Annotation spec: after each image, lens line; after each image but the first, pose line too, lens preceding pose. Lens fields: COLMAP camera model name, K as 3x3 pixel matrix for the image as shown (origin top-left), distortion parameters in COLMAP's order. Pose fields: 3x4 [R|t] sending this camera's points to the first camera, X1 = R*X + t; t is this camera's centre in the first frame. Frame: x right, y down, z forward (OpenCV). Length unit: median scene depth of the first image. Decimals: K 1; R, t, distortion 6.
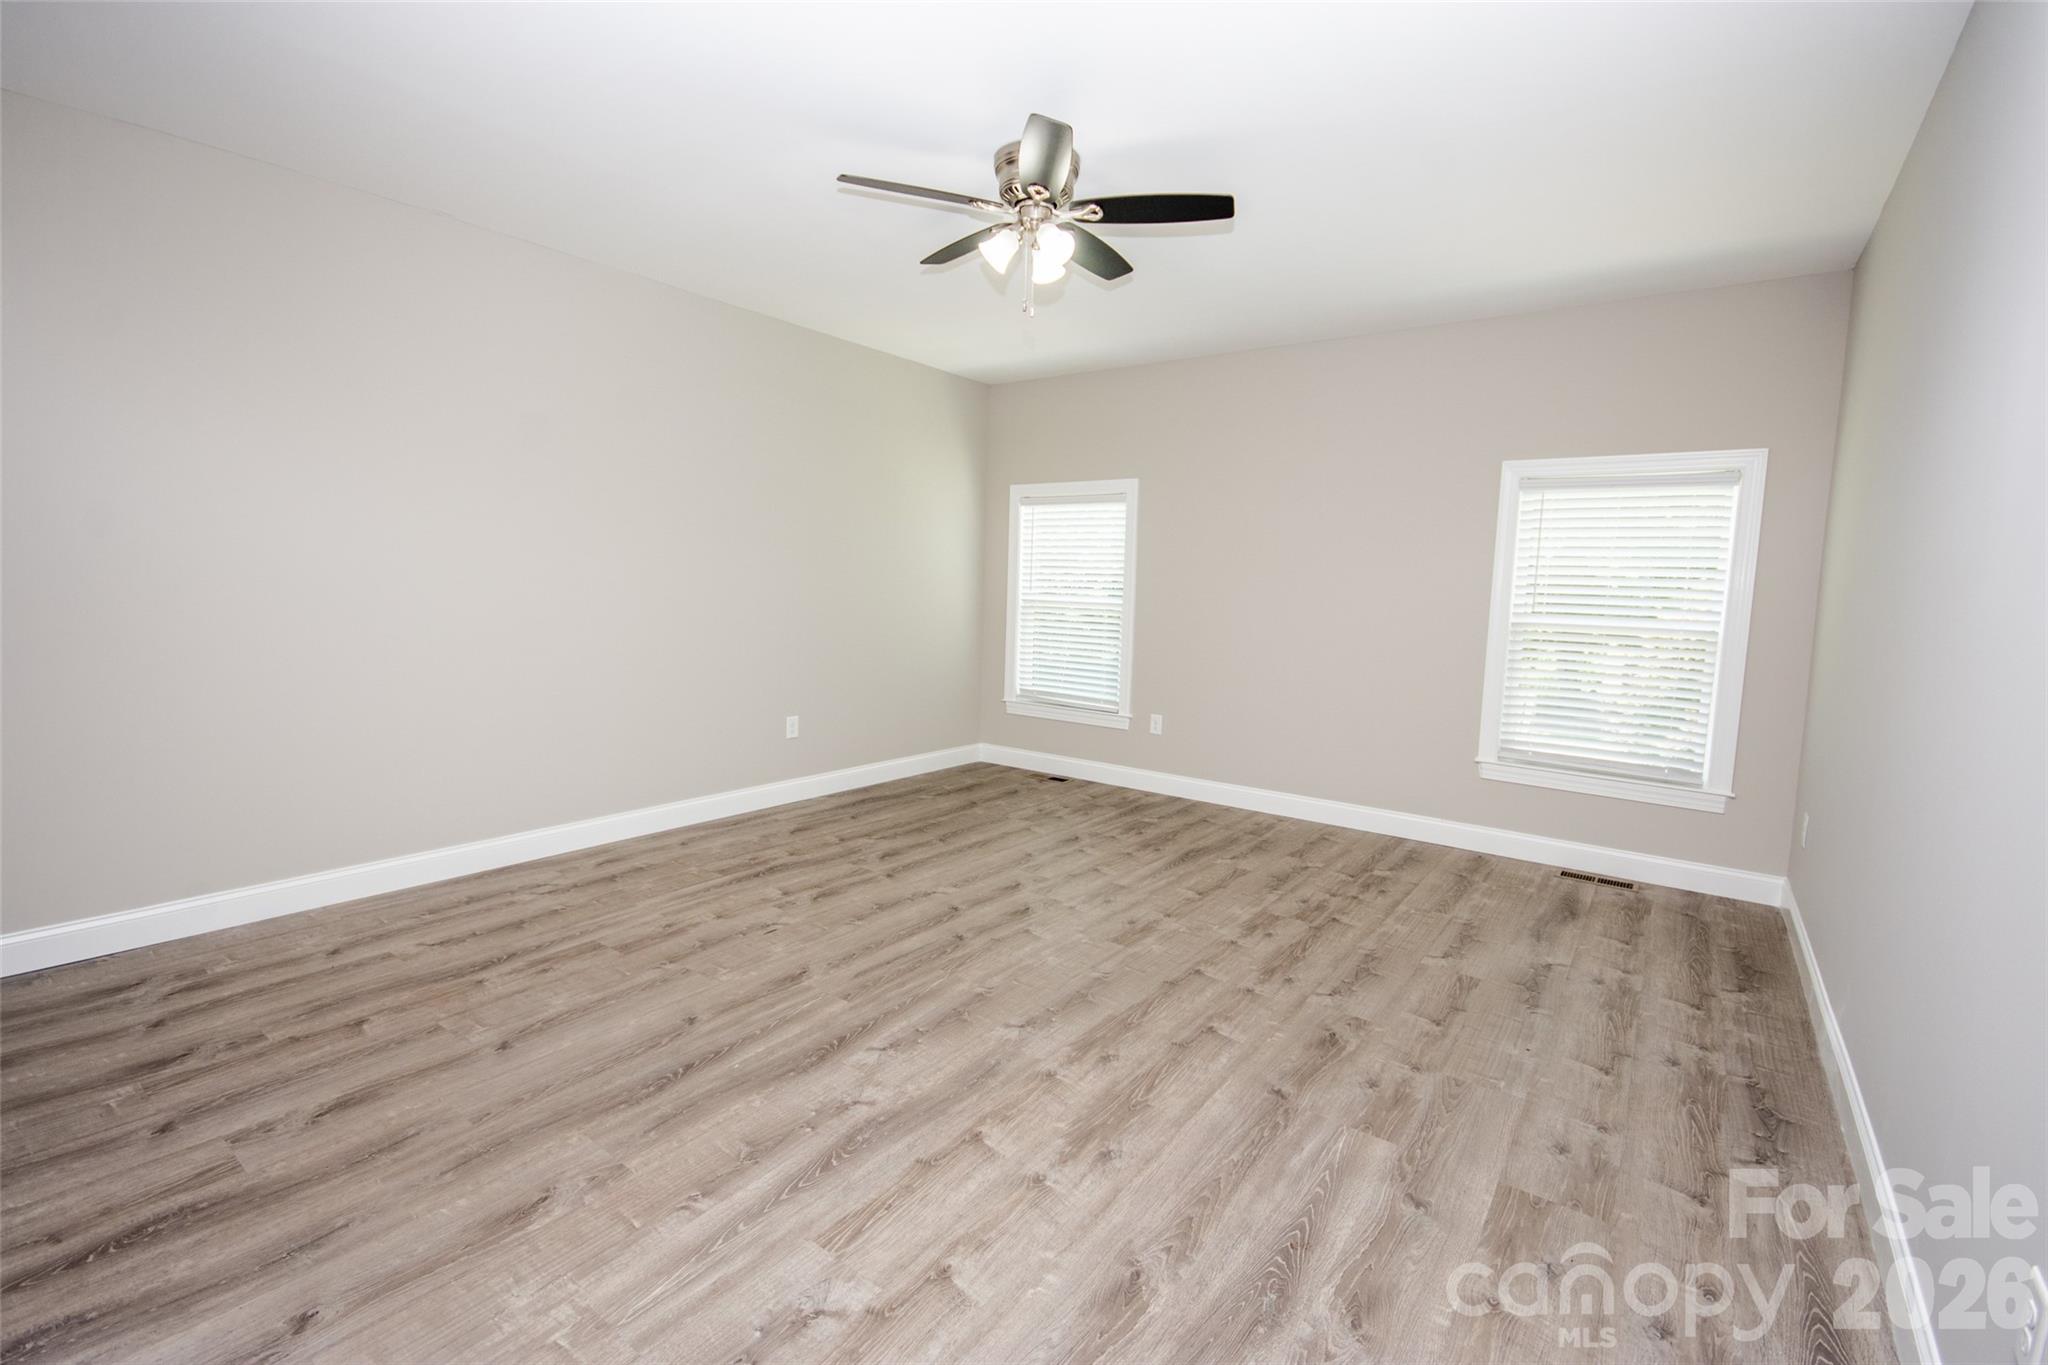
lens RADIAL K [[901.6, 0, 1028.8], [0, 901.6, 670.4], [0, 0, 1]] dist [-0.000005, 0.000025]
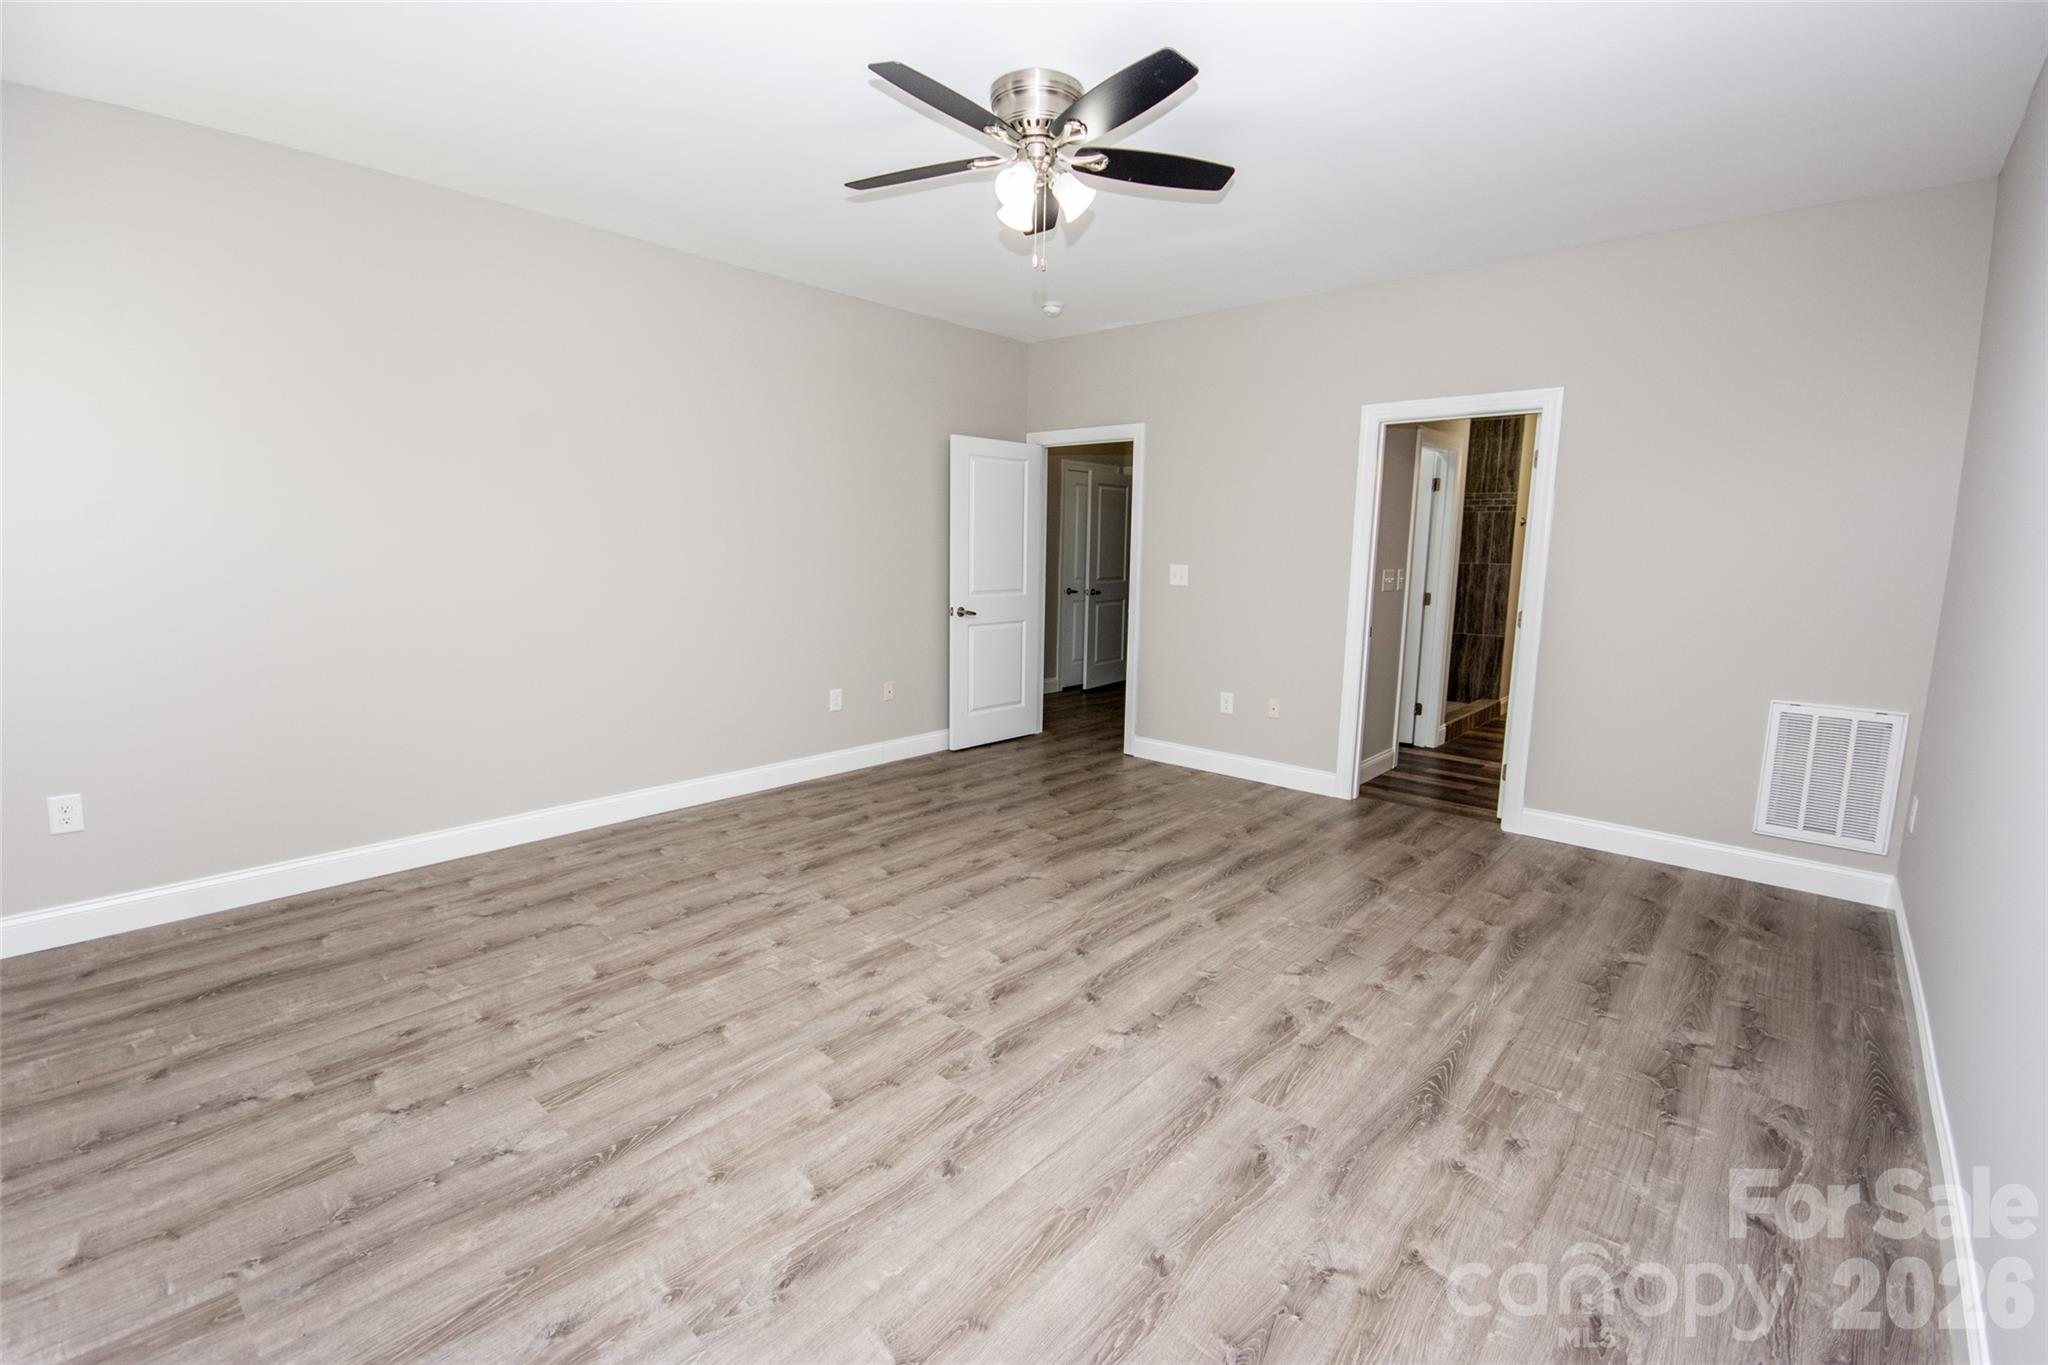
lens RADIAL K [[901.6, 0, 1028.8], [0, 901.6, 670.4], [0, 0, 1]] dist [-0.000005, 0.000025]
pose [[-0.995316, -0.057615, 0.077632, -0.079061], [-0.037473, 0.970158, 0.239562, -0.195090], [-0.089118, 0.235530, -0.967772, 1.821359]]
